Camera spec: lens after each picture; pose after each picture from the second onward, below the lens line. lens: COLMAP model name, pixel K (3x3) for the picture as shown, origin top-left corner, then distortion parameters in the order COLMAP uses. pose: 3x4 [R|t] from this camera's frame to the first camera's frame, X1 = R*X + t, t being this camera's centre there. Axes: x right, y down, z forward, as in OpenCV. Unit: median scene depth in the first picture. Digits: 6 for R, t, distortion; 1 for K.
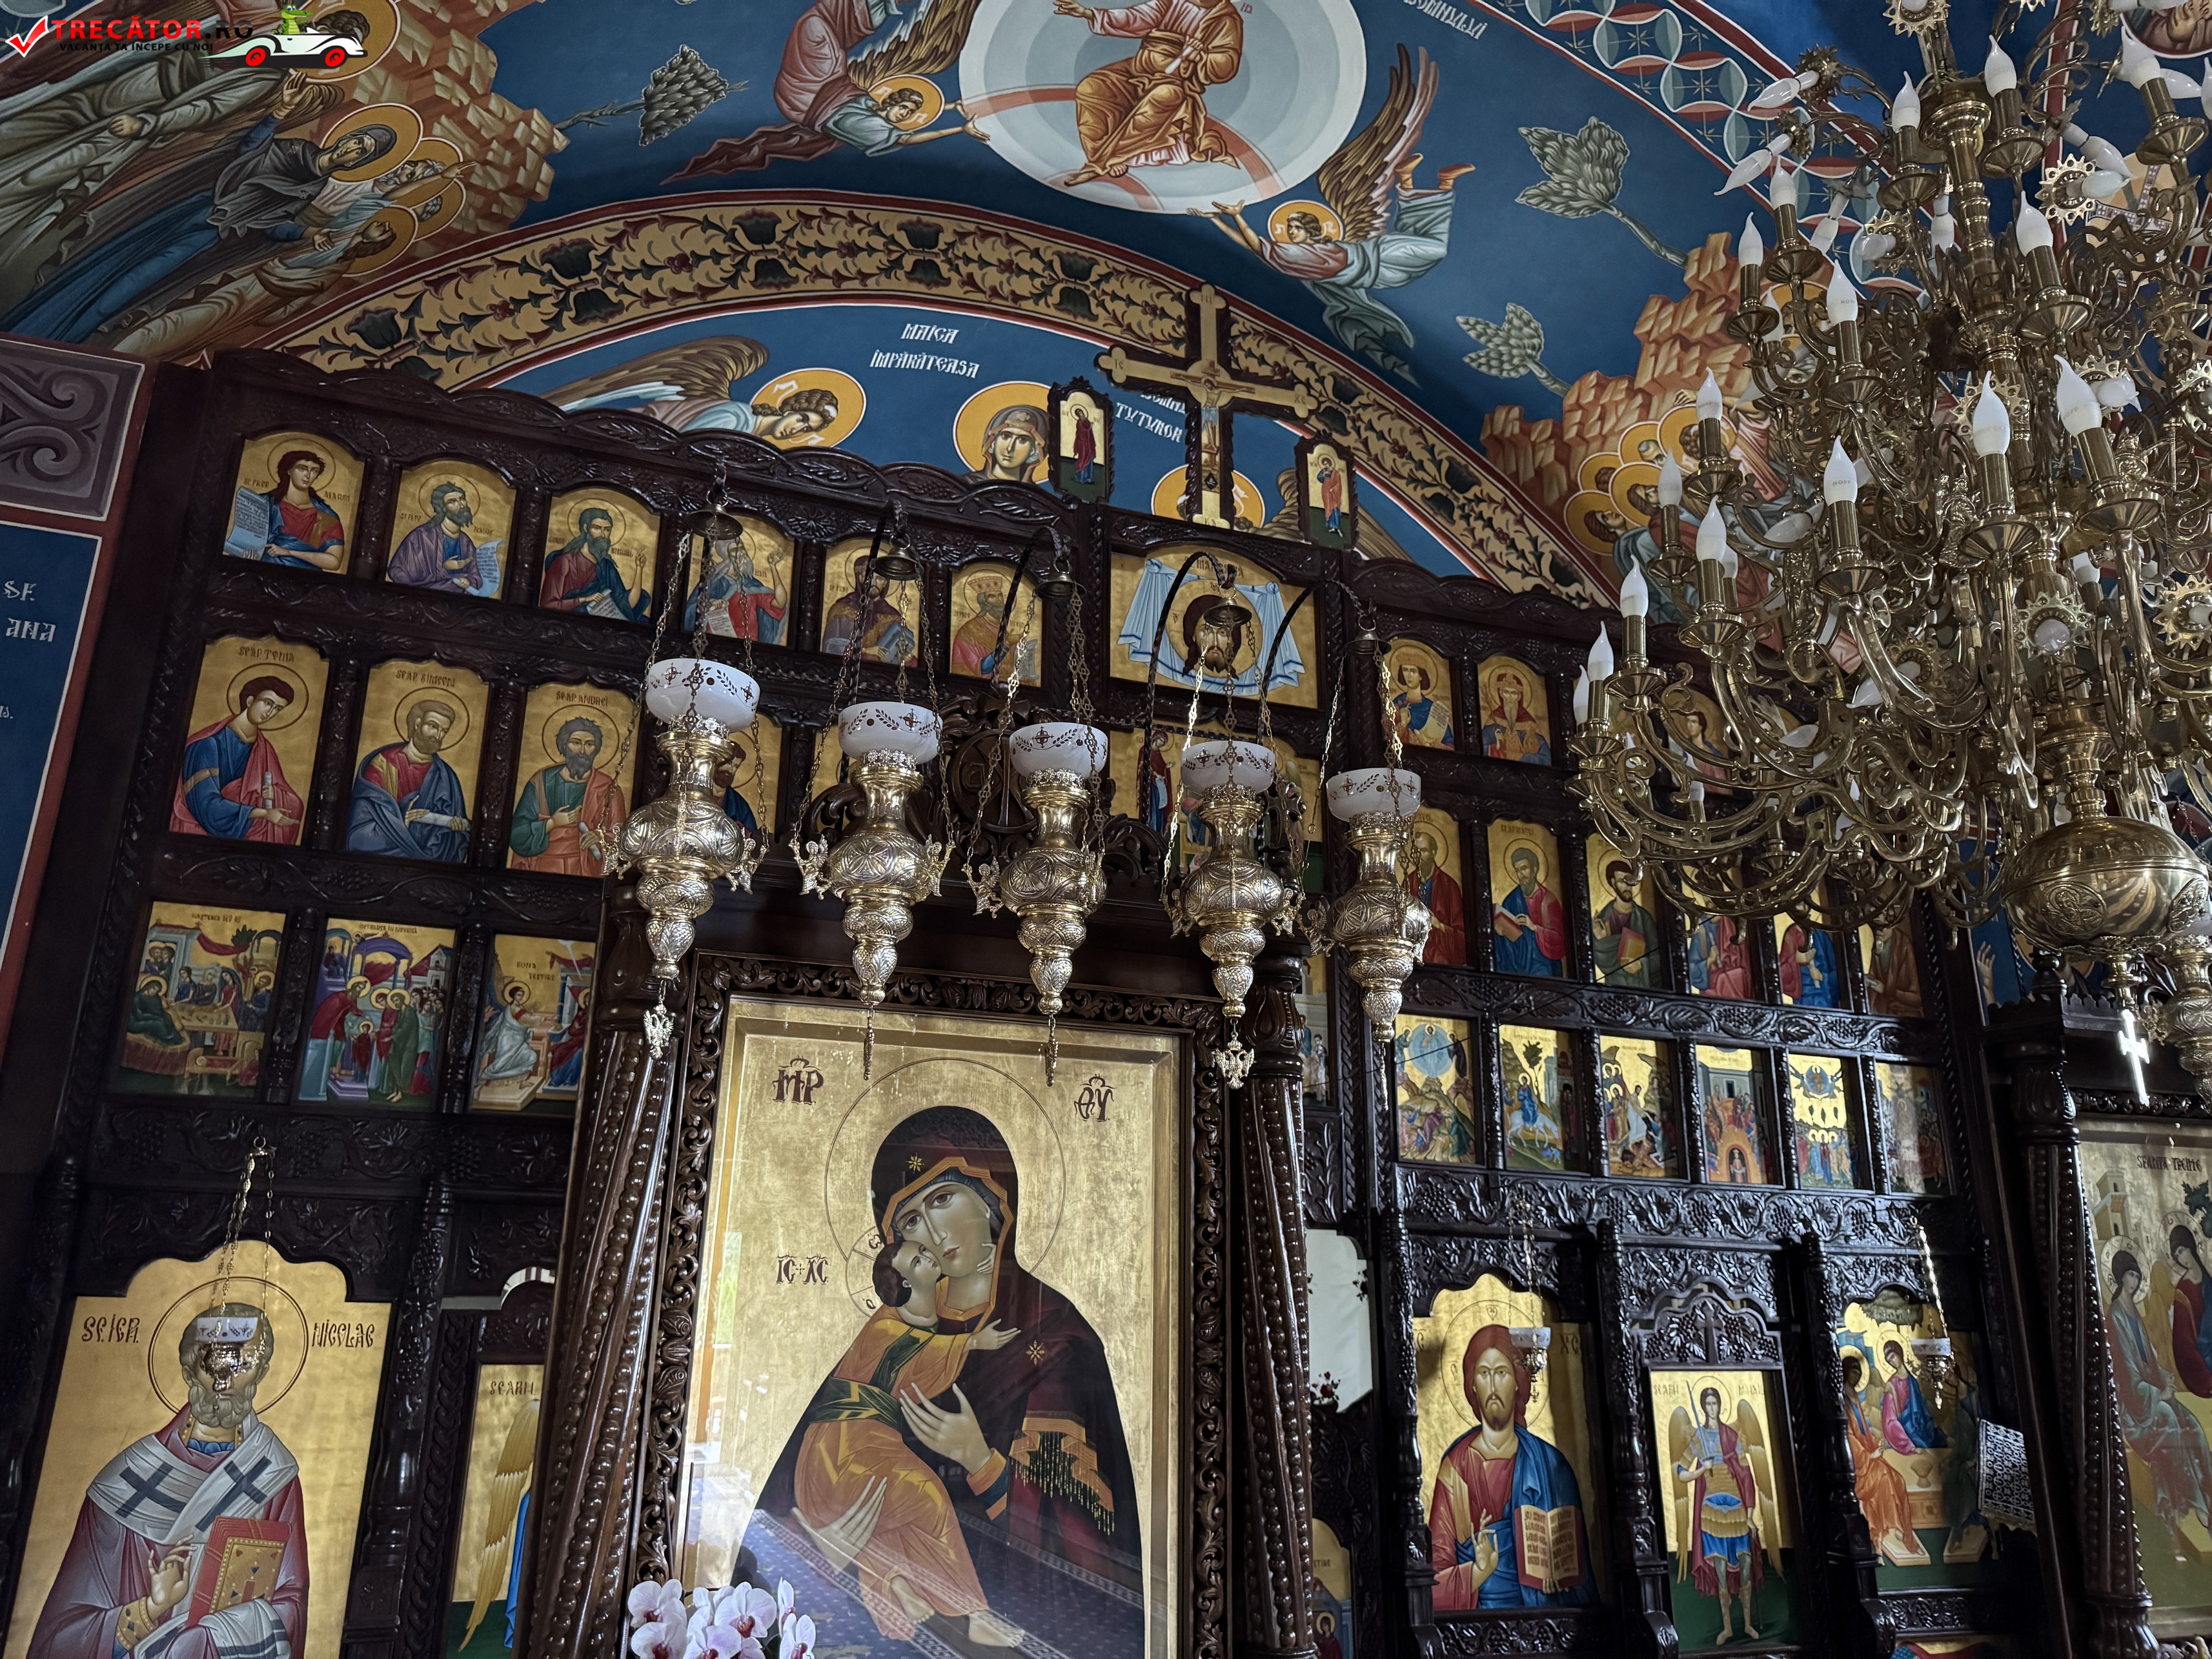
lens RADIAL K [[1556.2, 0, 1102.1], [0, 1556.2, 838.0], [0, 0, 1]] dist [0.052239, -0.066705]
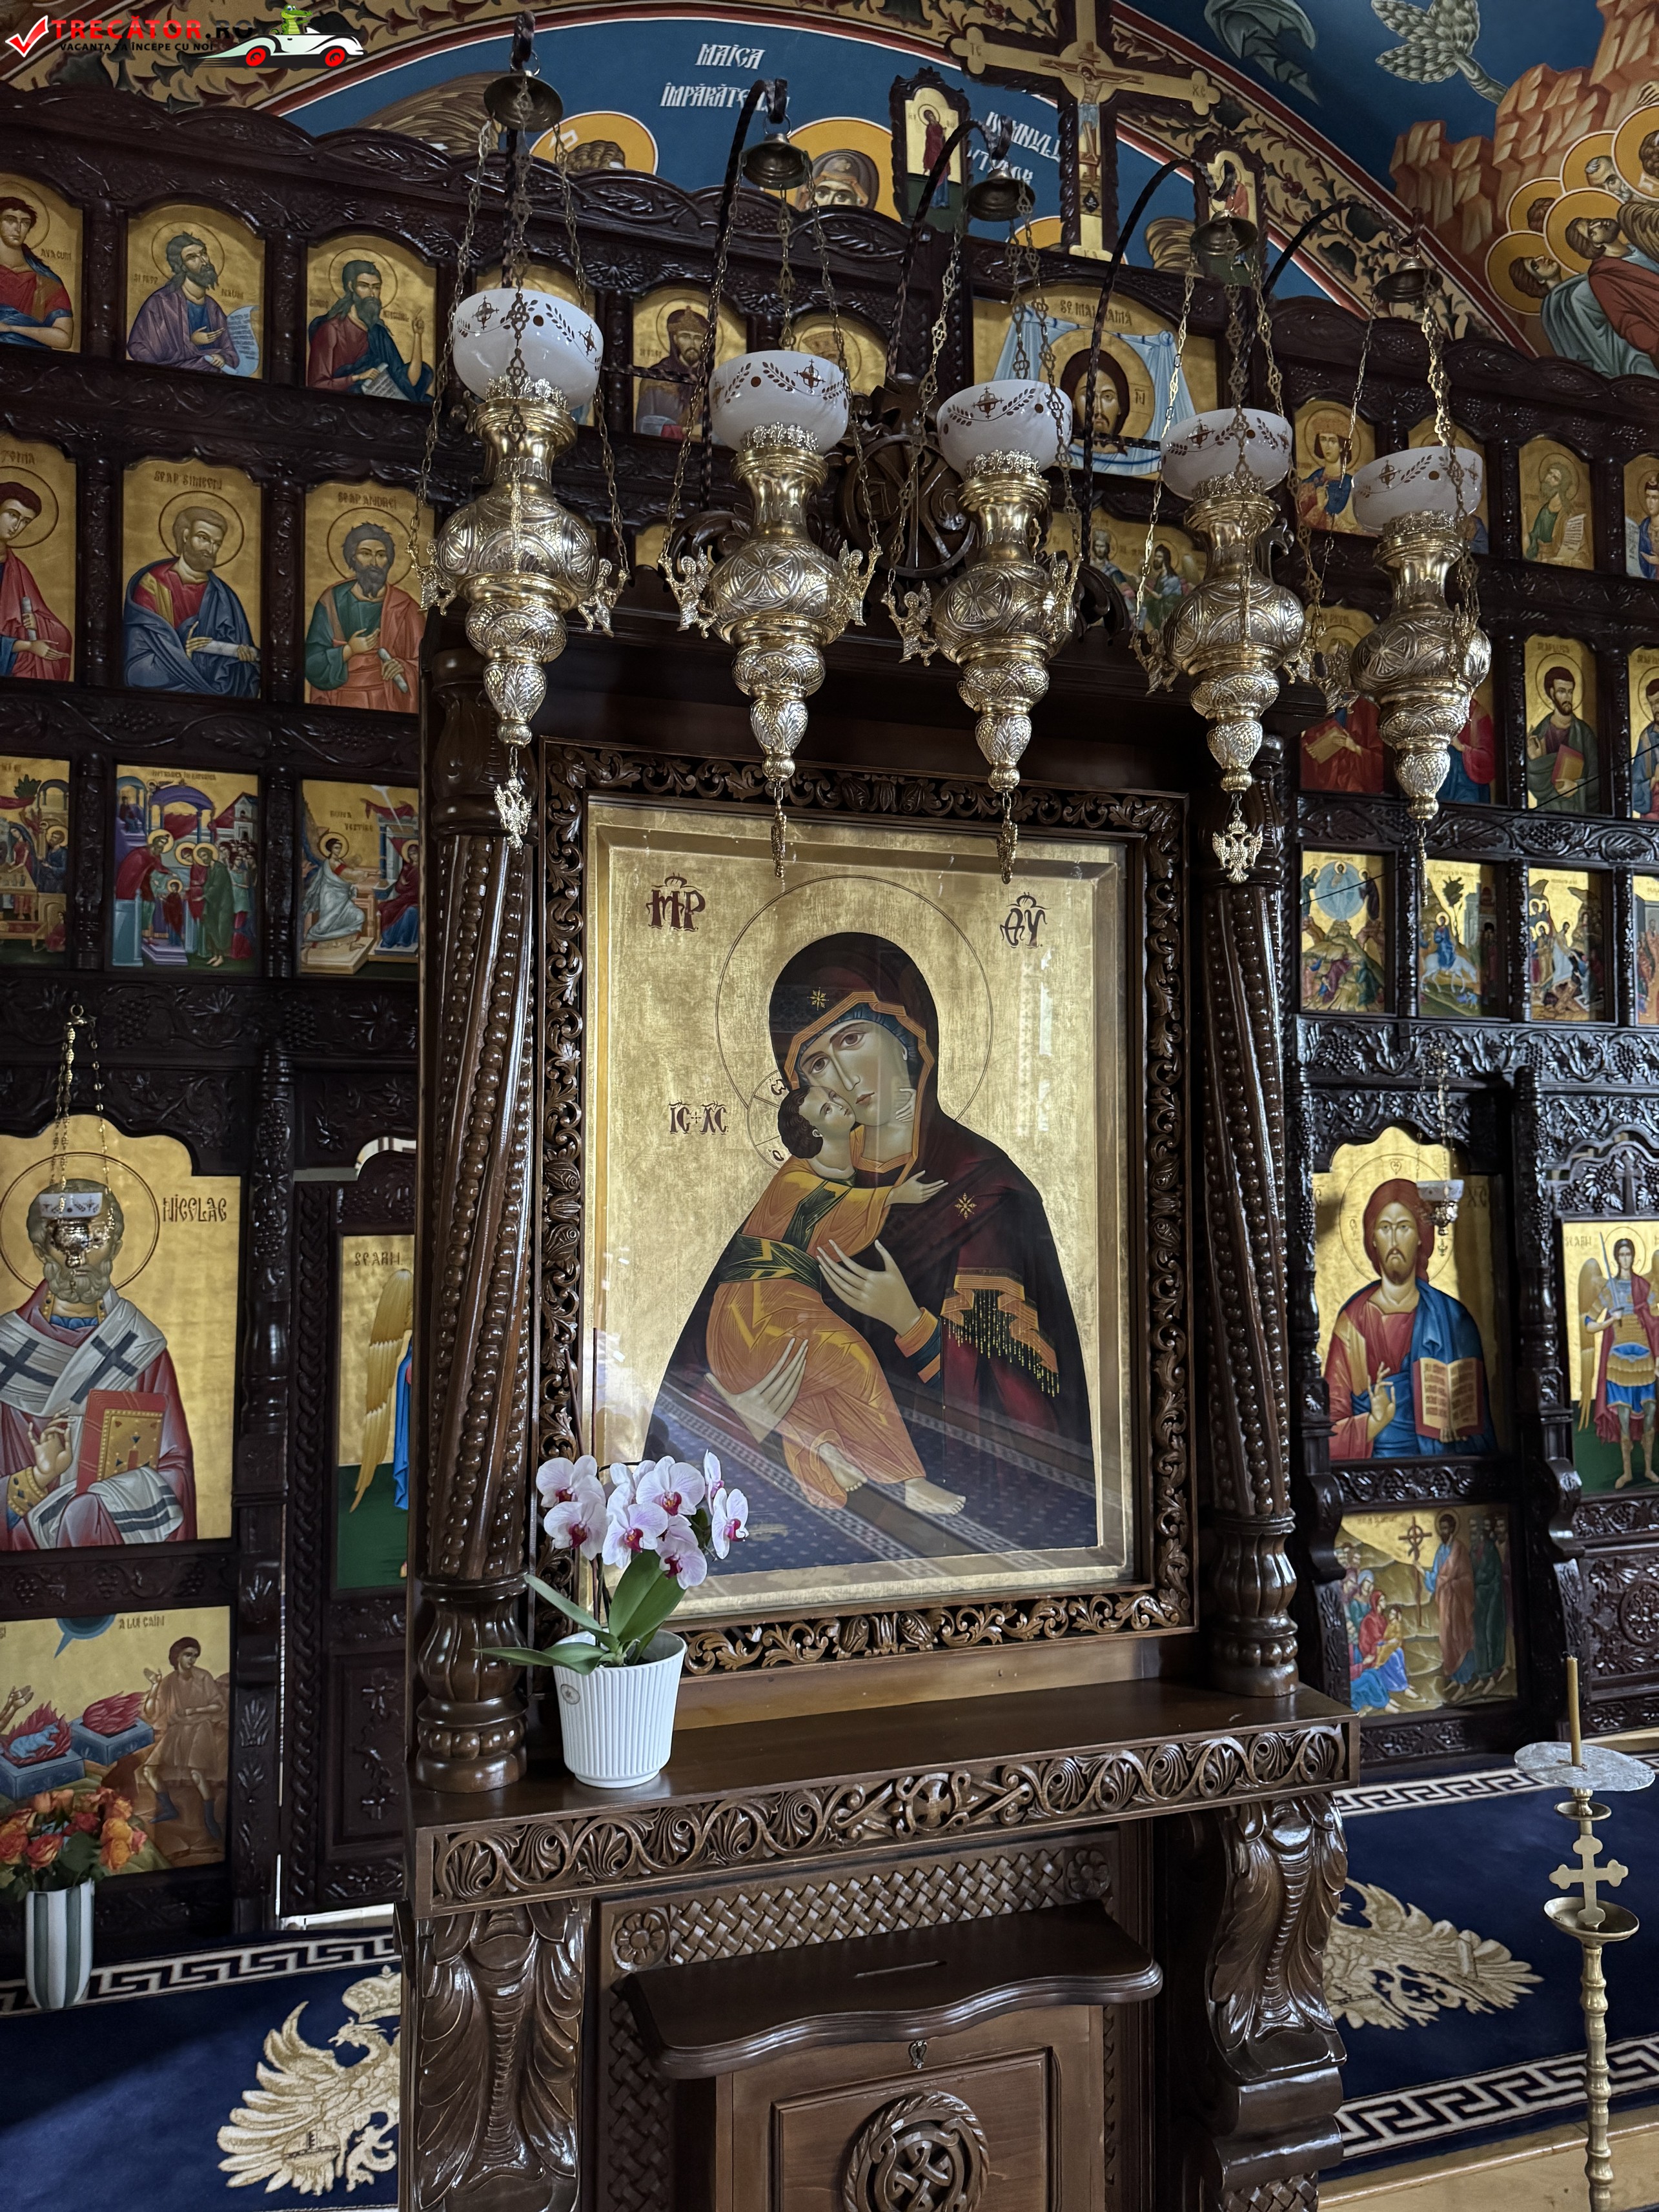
lens RADIAL K [[1556.2, 0, 835.3], [0, 1556.2, 1111.5], [0, 0, 1]] dist [0.052239, -0.066705]
pose [[0.998314, -0.022907, -0.053330, -0.036992], [0.035121, 0.969932, 0.240829, 0.036638], [0.046210, -0.242296, 0.969101, 0.093869]]
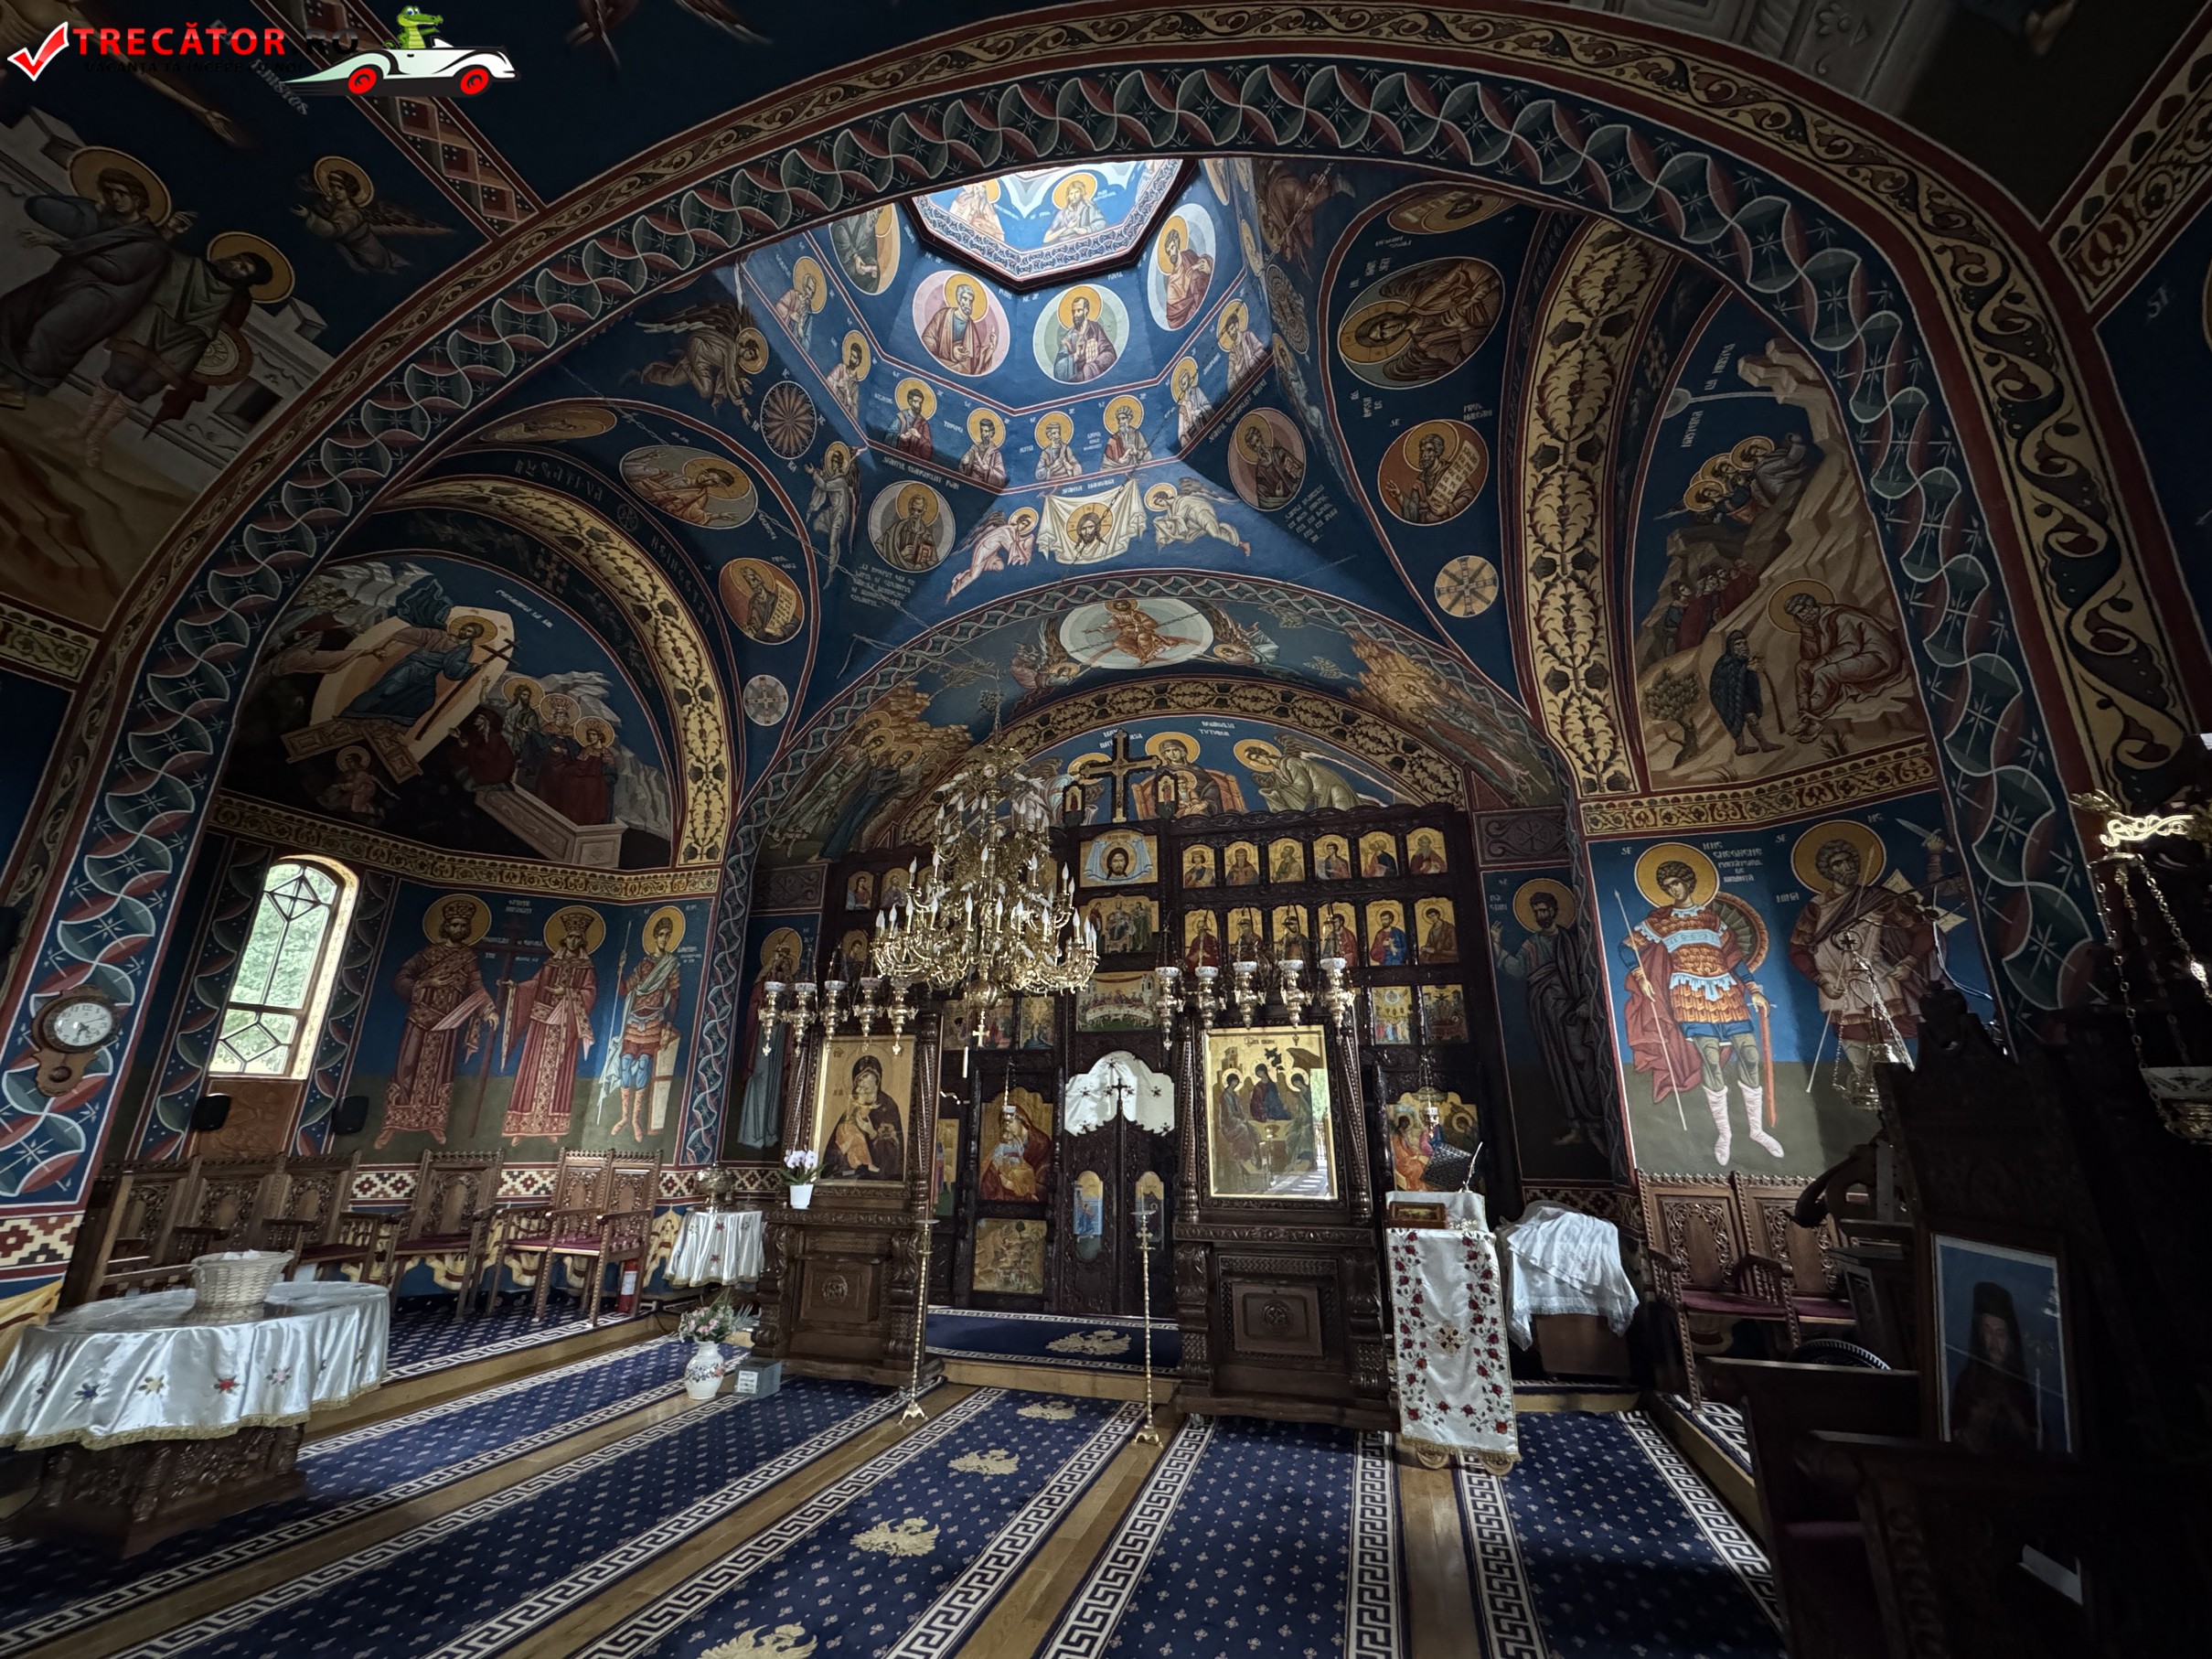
lens RADIAL K [[880.1, 0, 1105.8], [0, 880.1, 823.5], [0, 0, 1]] dist [-0.004585, 0.001237]
pose [[0.797967, -0.198459, -0.569089, 1.132799], [0.183211, 0.979422, -0.084659, -0.079906], [0.574179, -0.036708, 0.817906, -0.368781]]
